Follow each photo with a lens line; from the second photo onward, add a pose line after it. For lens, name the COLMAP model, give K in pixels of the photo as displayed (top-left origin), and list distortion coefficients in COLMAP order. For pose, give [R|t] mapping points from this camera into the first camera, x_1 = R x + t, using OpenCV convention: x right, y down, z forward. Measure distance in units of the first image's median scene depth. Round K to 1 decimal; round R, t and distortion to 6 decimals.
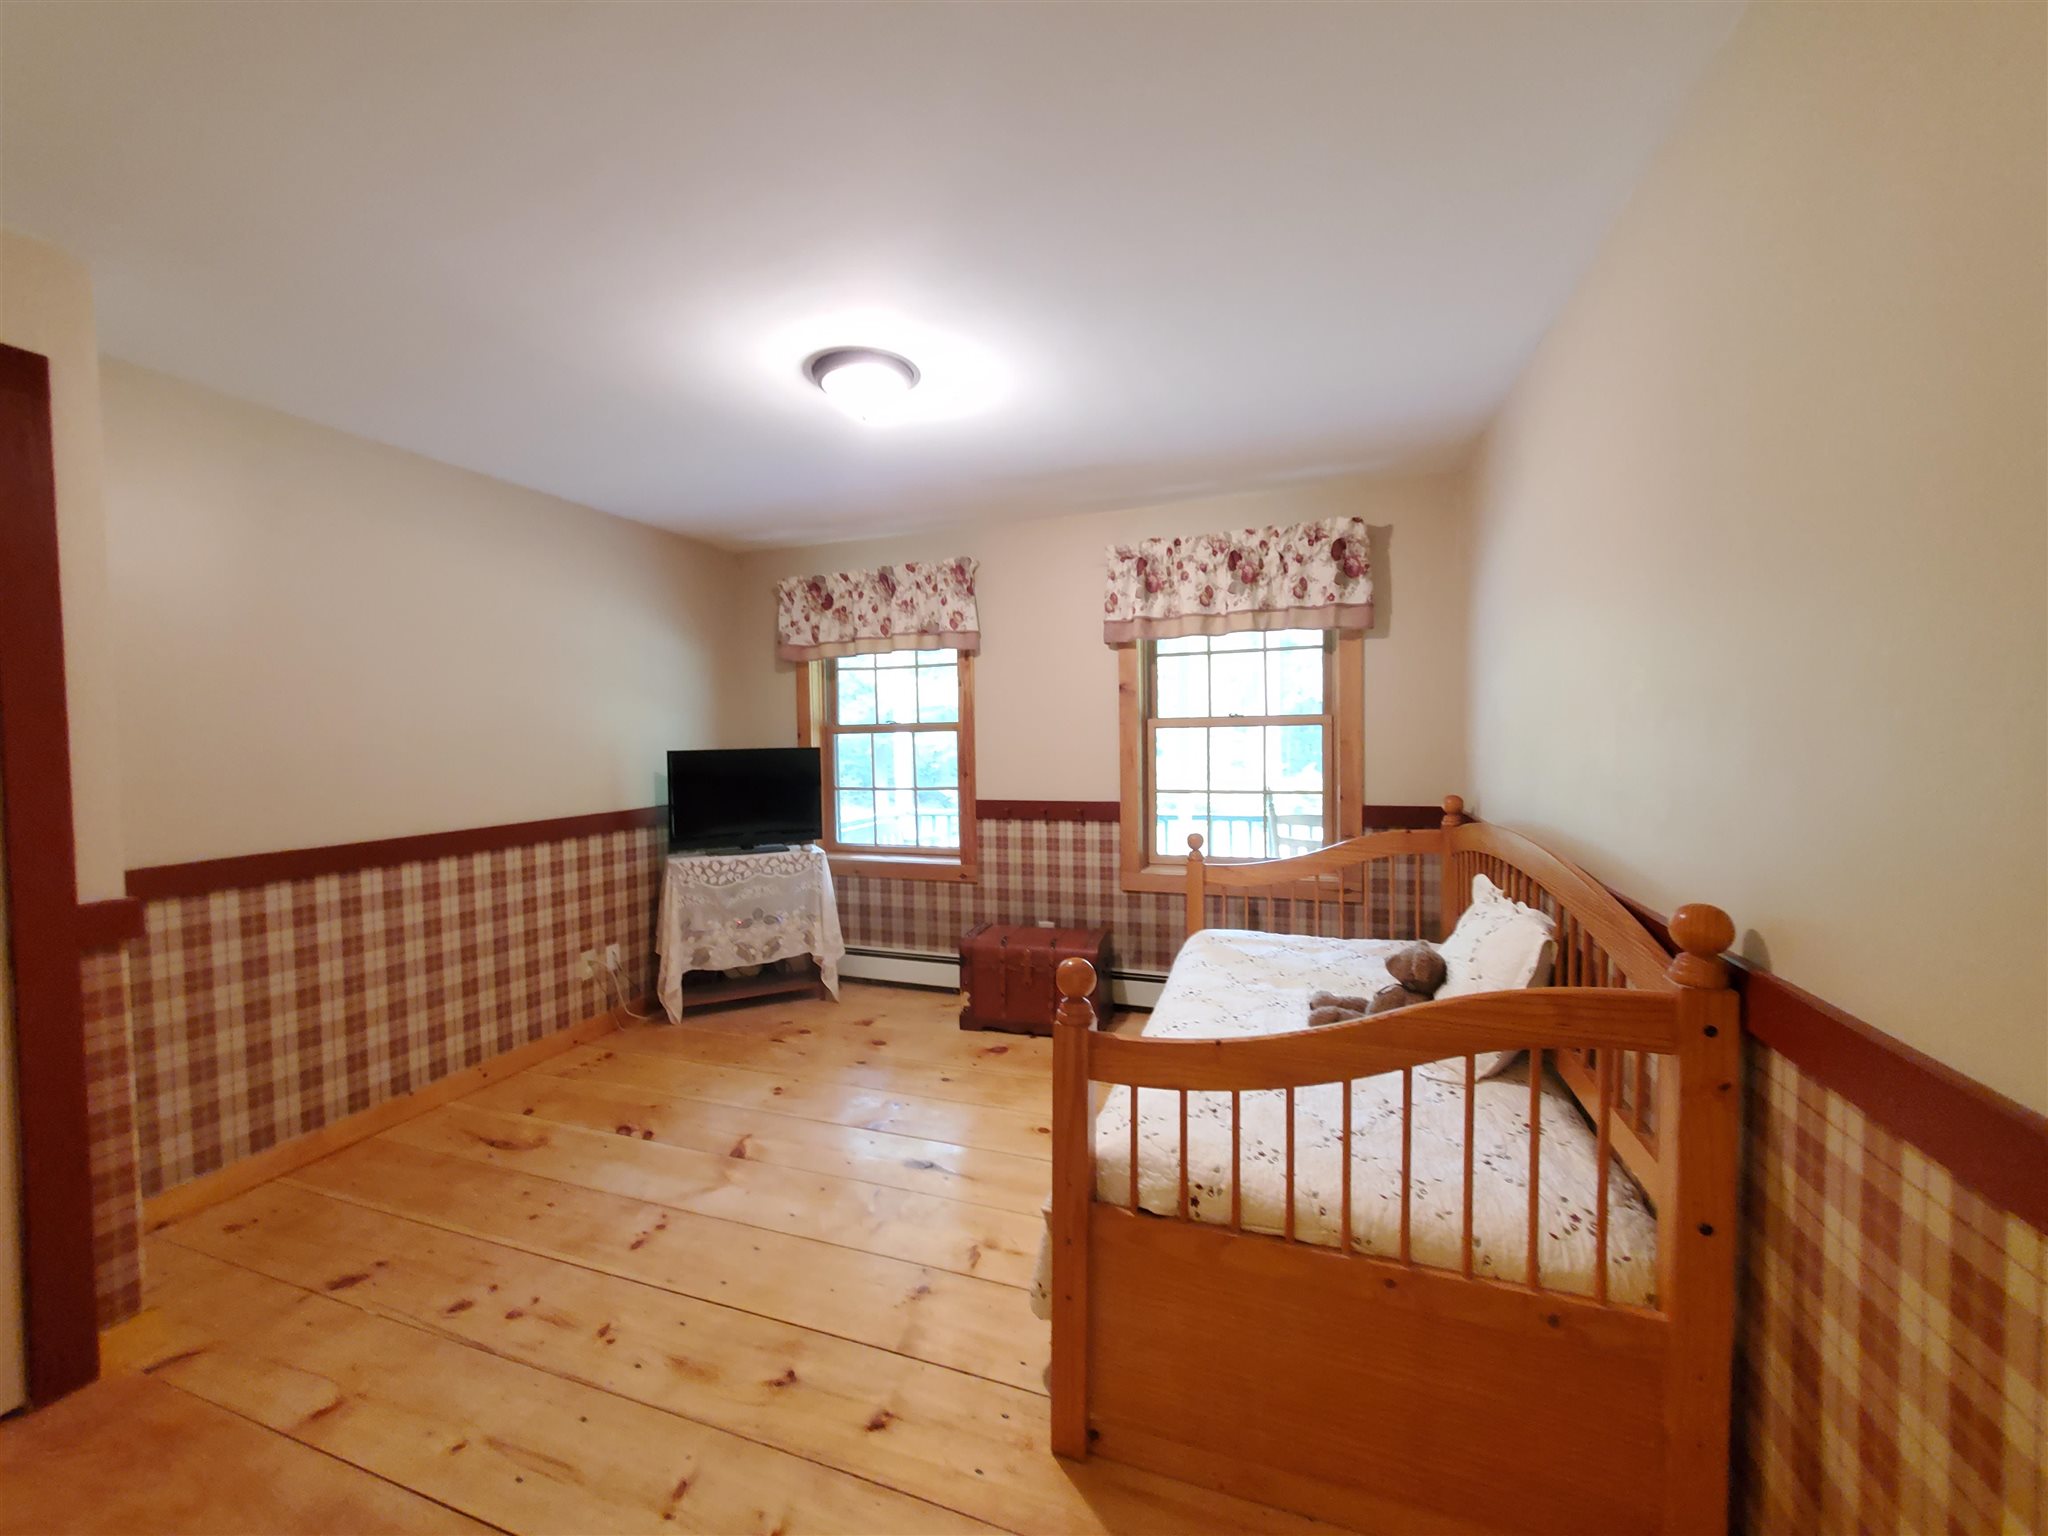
lens RADIAL K [[807.7, 0, 1007.3], [0, 807.7, 761.3], [0, 0, 1]] dist [0.003547, -0.000440]
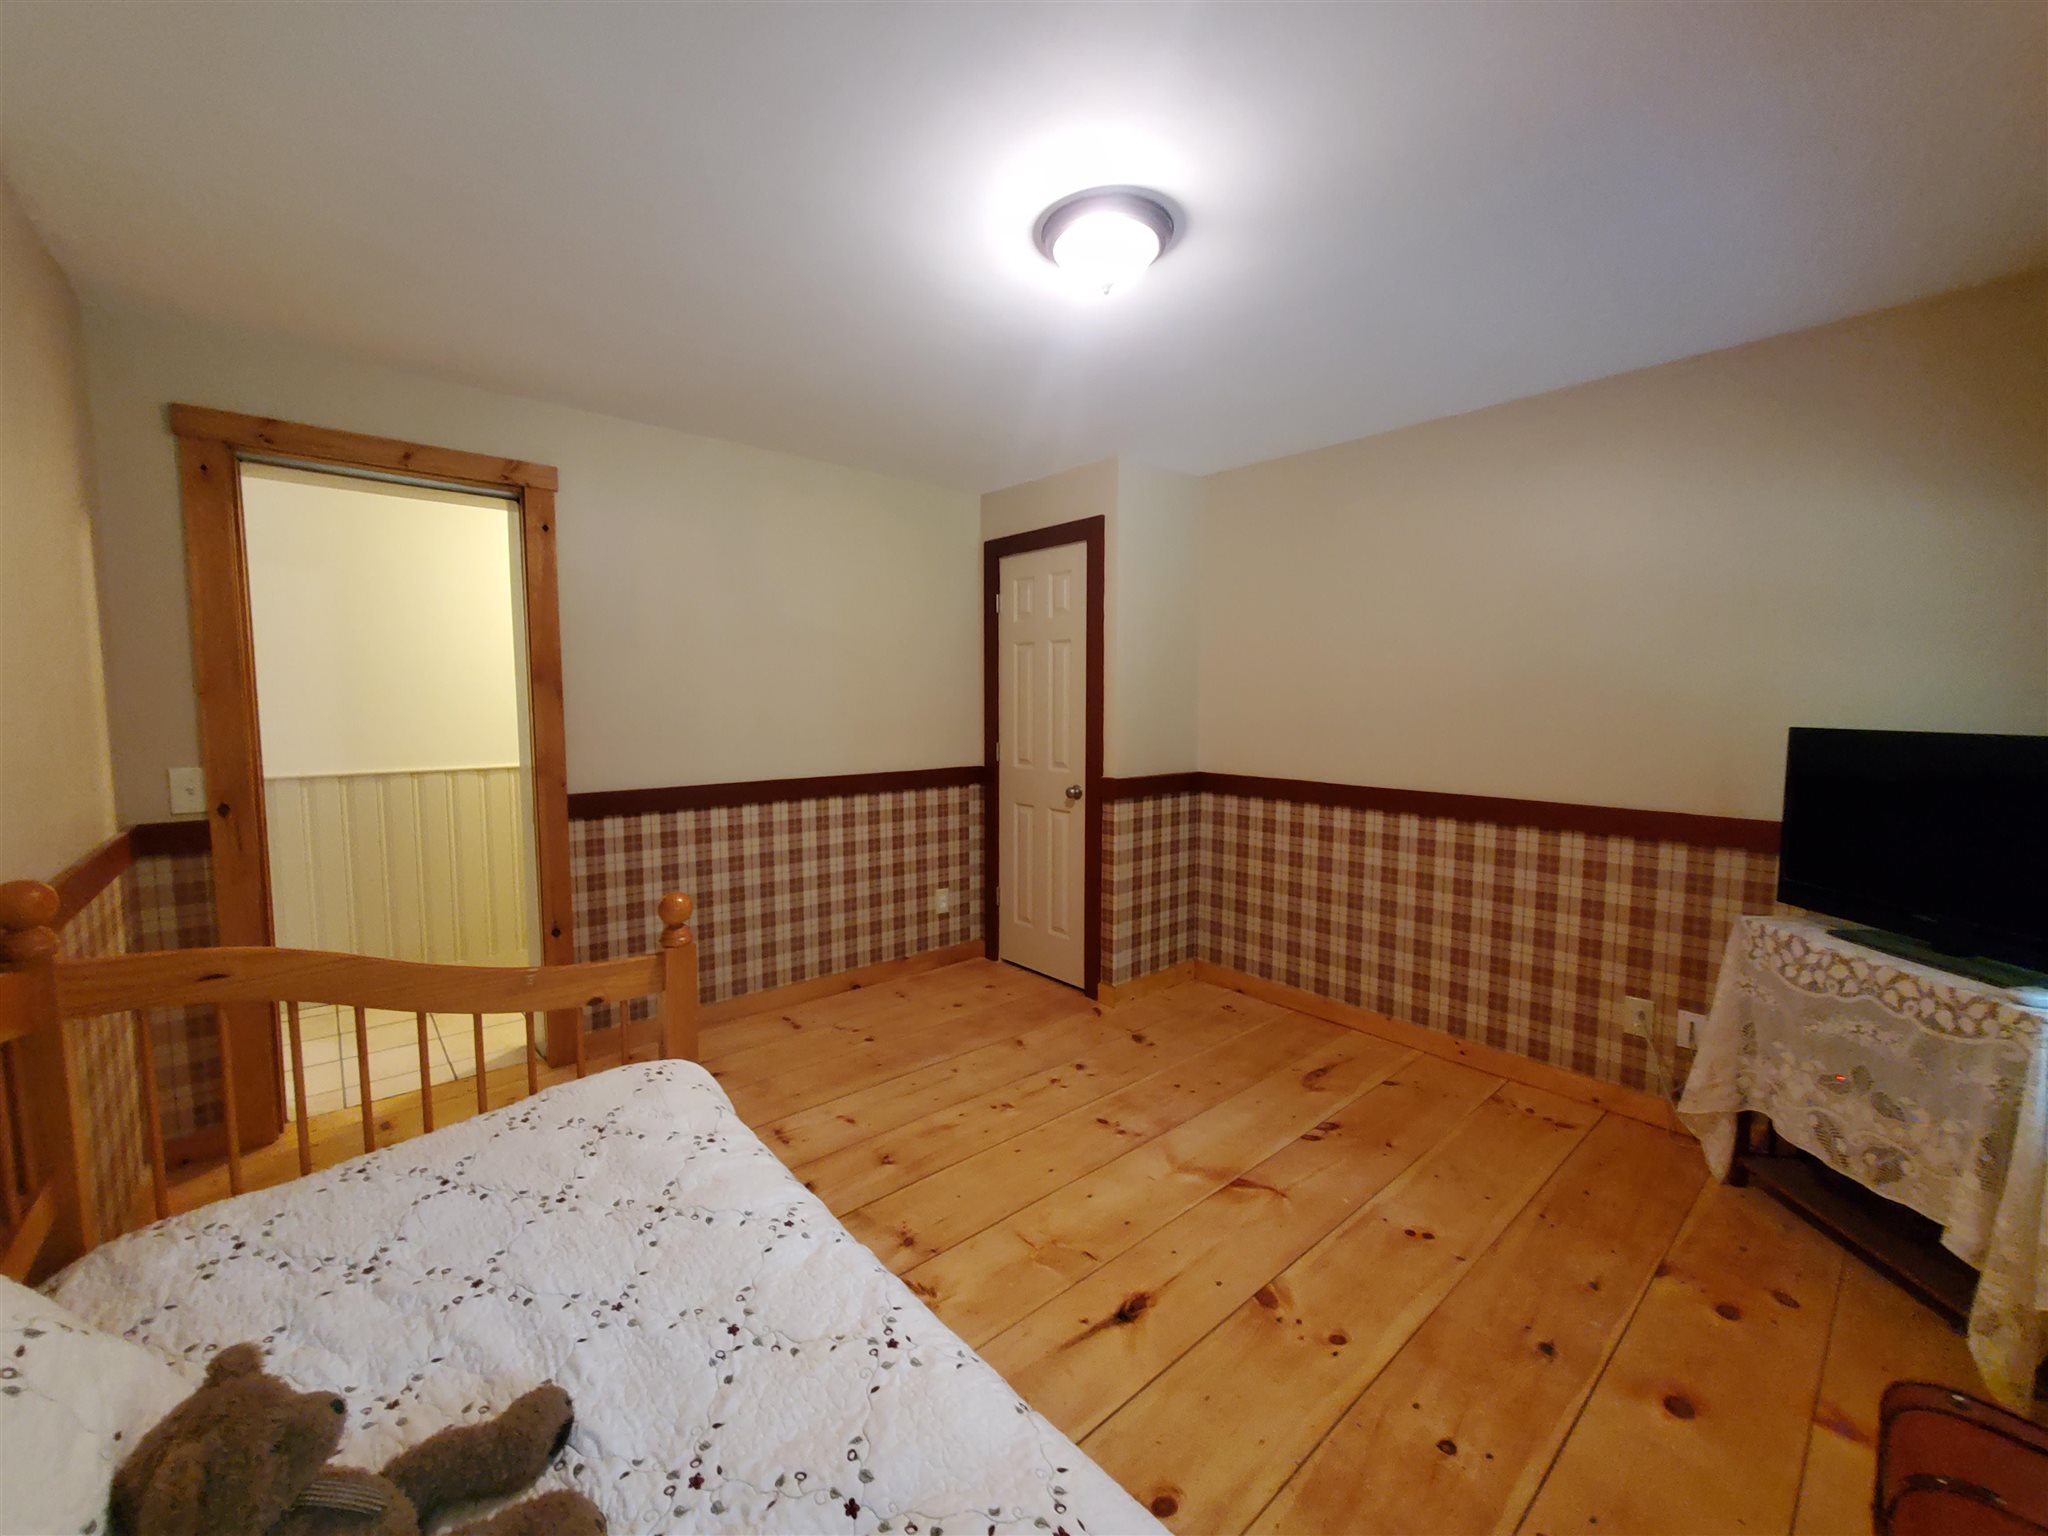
lens RADIAL K [[807.7, 0, 1007.3], [0, 807.7, 761.3], [0, 0, 1]] dist [0.003547, -0.000440]
pose [[-0.492099, 0.082235, -0.866647, 0.379931], [-0.024822, 0.993798, 0.108395, -0.040767], [0.870186, 0.074853, -0.487005, 0.877490]]
